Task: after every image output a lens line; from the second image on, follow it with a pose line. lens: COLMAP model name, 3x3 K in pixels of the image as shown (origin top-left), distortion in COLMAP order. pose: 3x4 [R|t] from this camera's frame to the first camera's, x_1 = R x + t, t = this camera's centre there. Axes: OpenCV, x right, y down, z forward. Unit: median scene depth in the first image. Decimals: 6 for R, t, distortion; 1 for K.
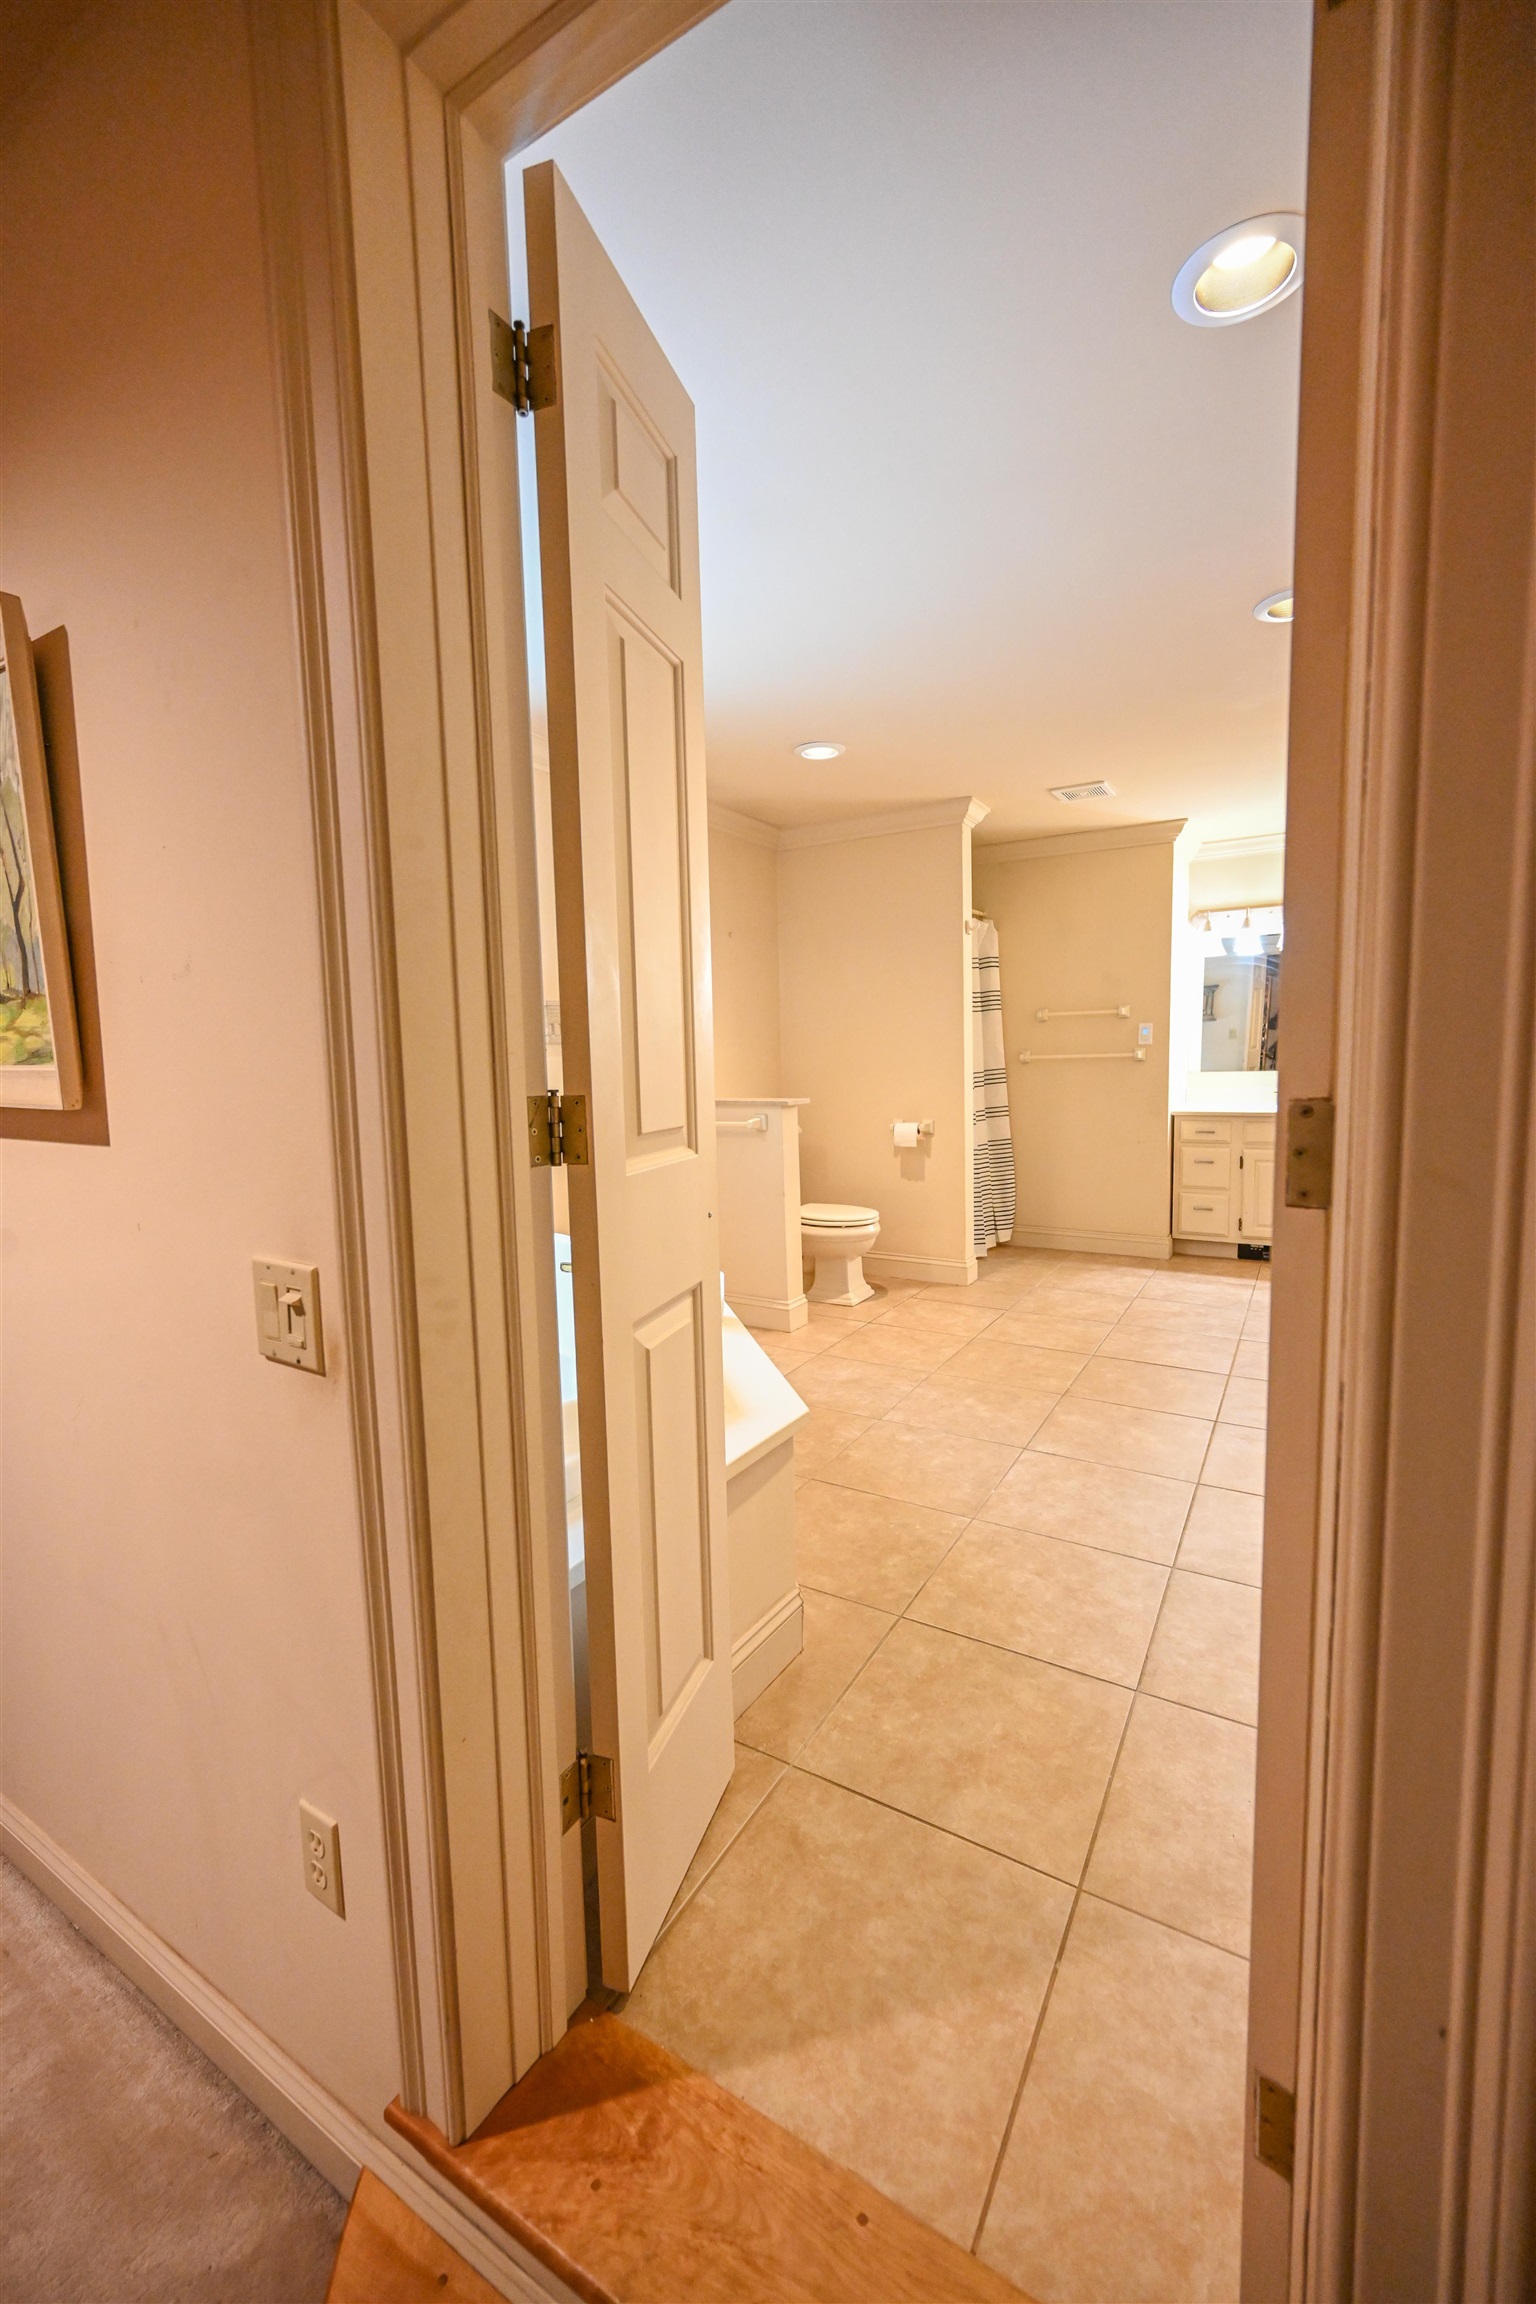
lens RADIAL K [[918.0, 0, 764.1], [0, 918.0, 1147.0], [0, 0, 1]] dist [-0.002519, -0.000630]
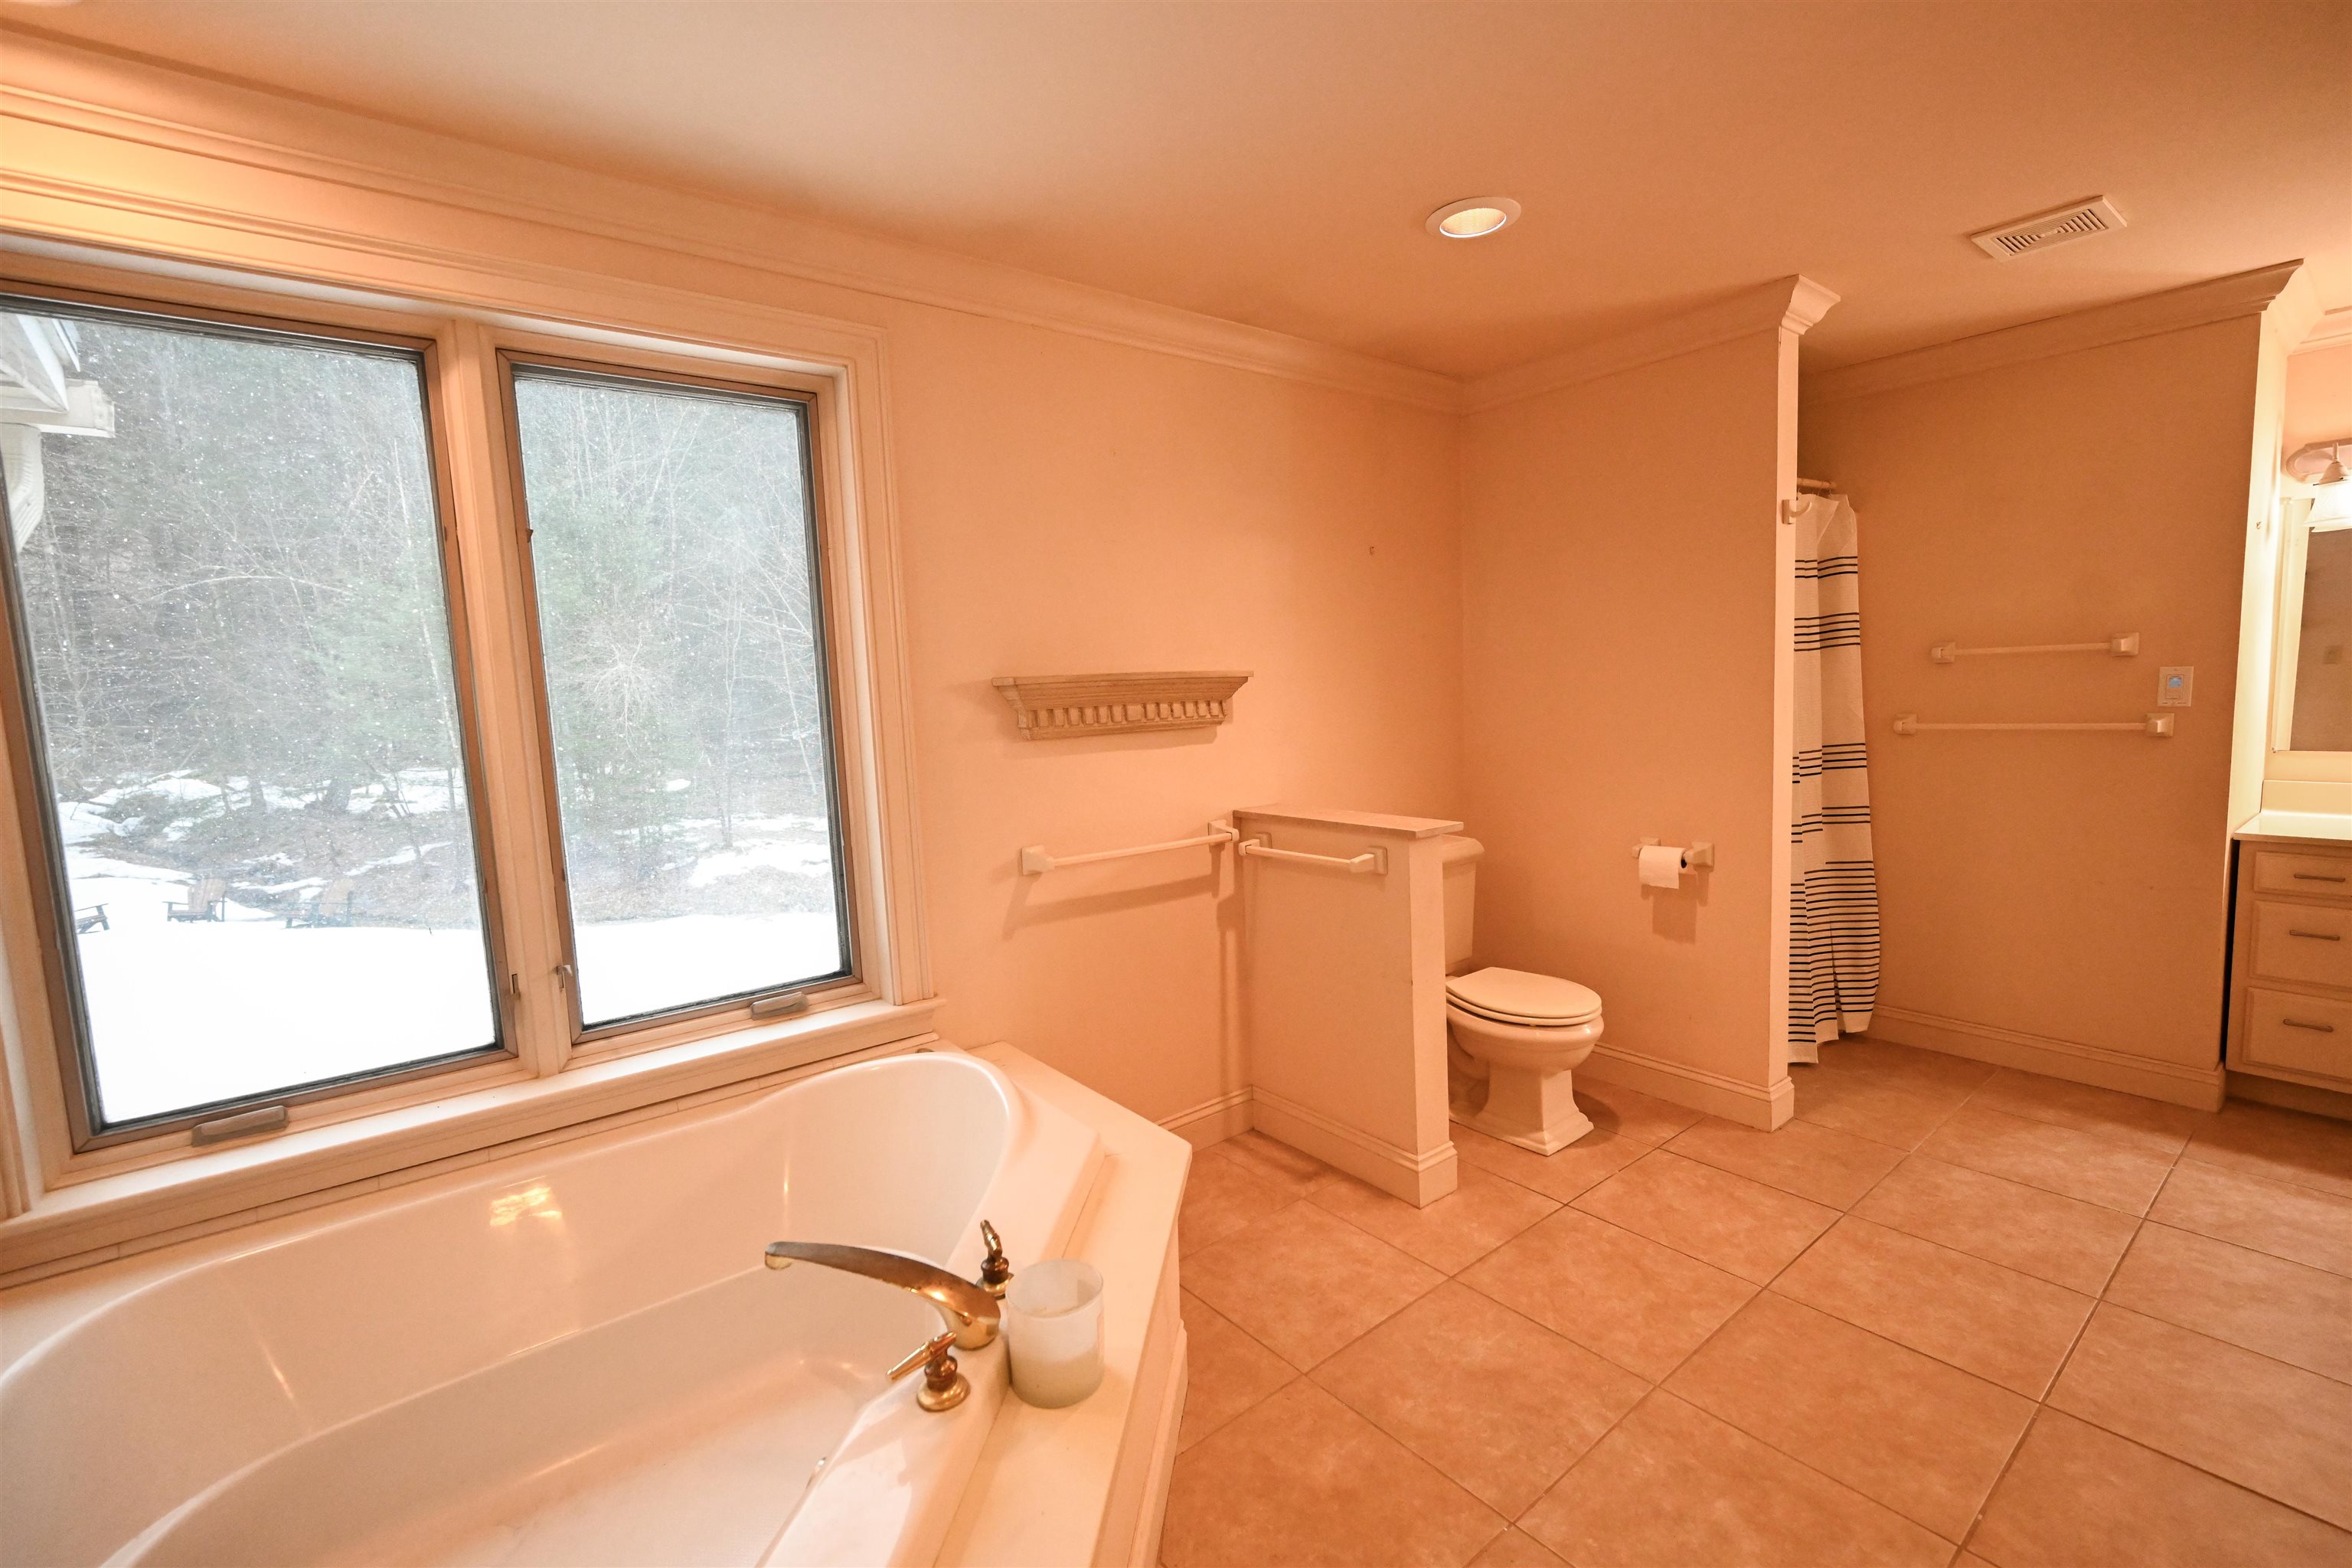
lens RADIAL K [[998.9, 0, 1180.6], [0, 998.9, 787.9], [0, 0, 1]] dist [-0.000749, 0.000503]
pose [[0.935419, 0.021919, -0.352862, 0.093684], [-0.017090, 0.999713, 0.016797, -0.073171], [0.353129, -0.009682, 0.935525, 0.290098]]
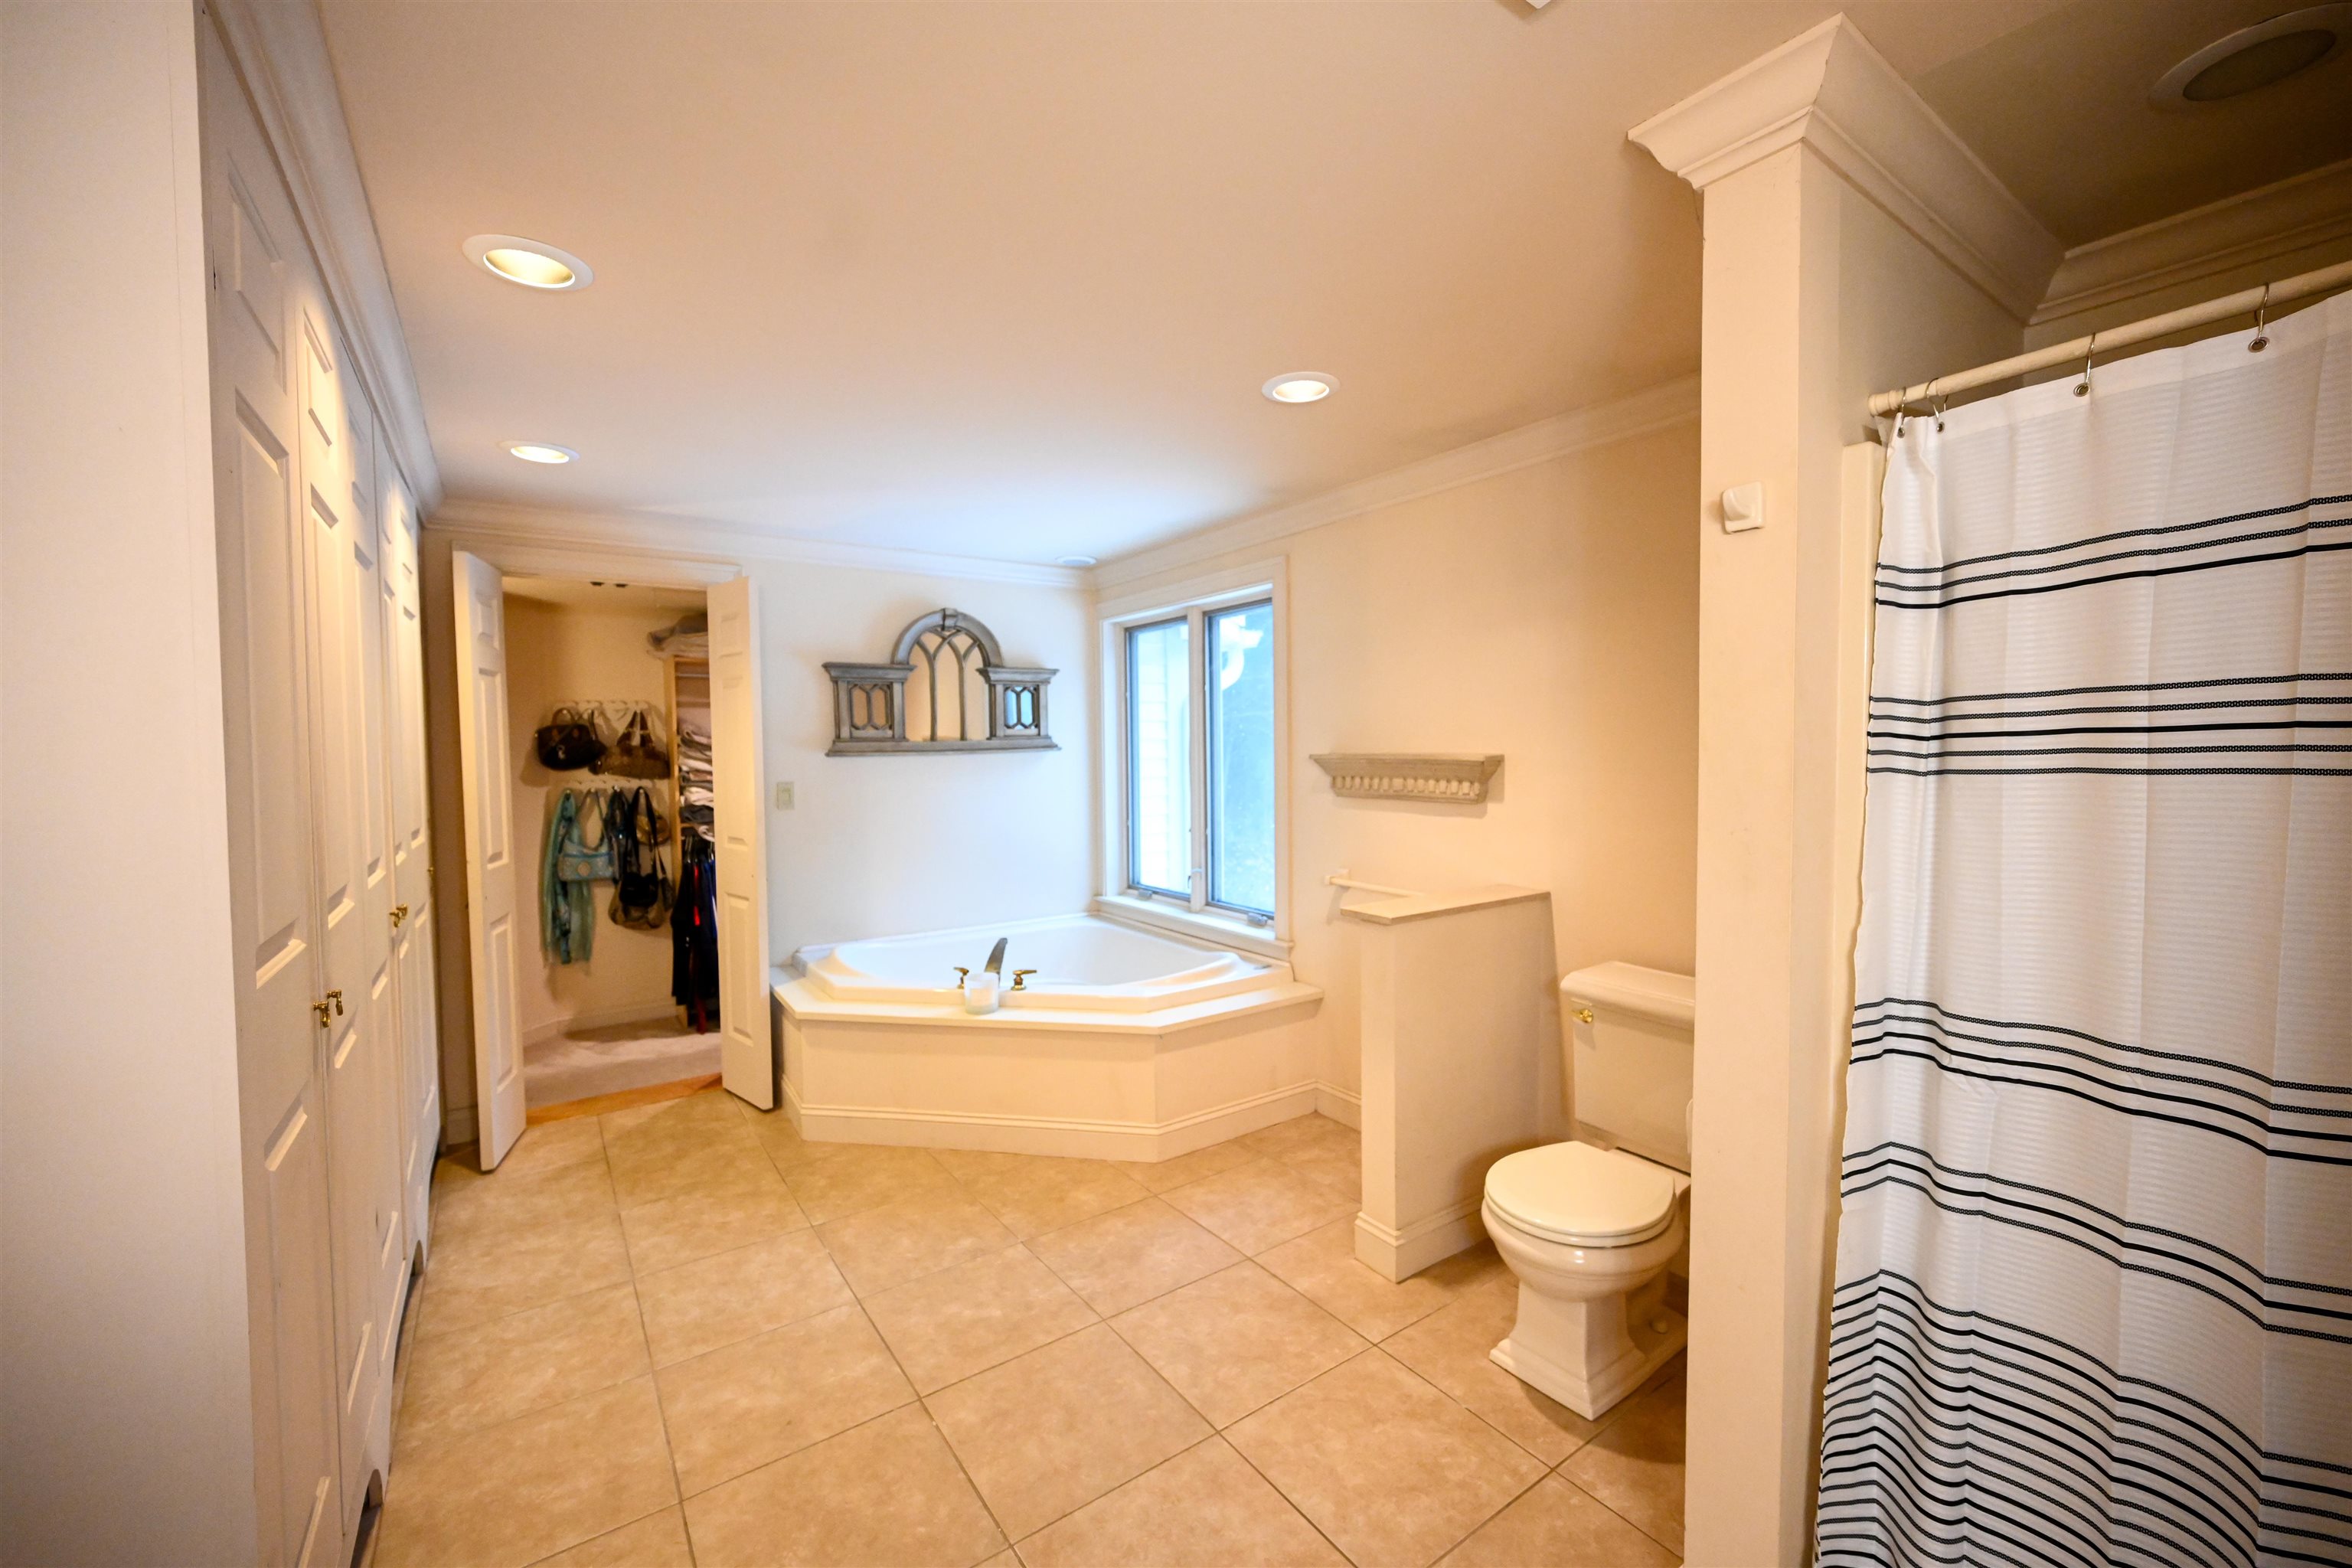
lens RADIAL K [[937.1, 0, 1189.5], [0, 937.1, 789.1], [0, 0, 1]] dist [-0.002519, -0.000630]
pose [[-0.391574, 0.071556, -0.917360, 0.584285], [-0.074112, 0.991280, 0.108957, -0.171318], [0.917157, 0.110652, -0.382856, 0.974677]]
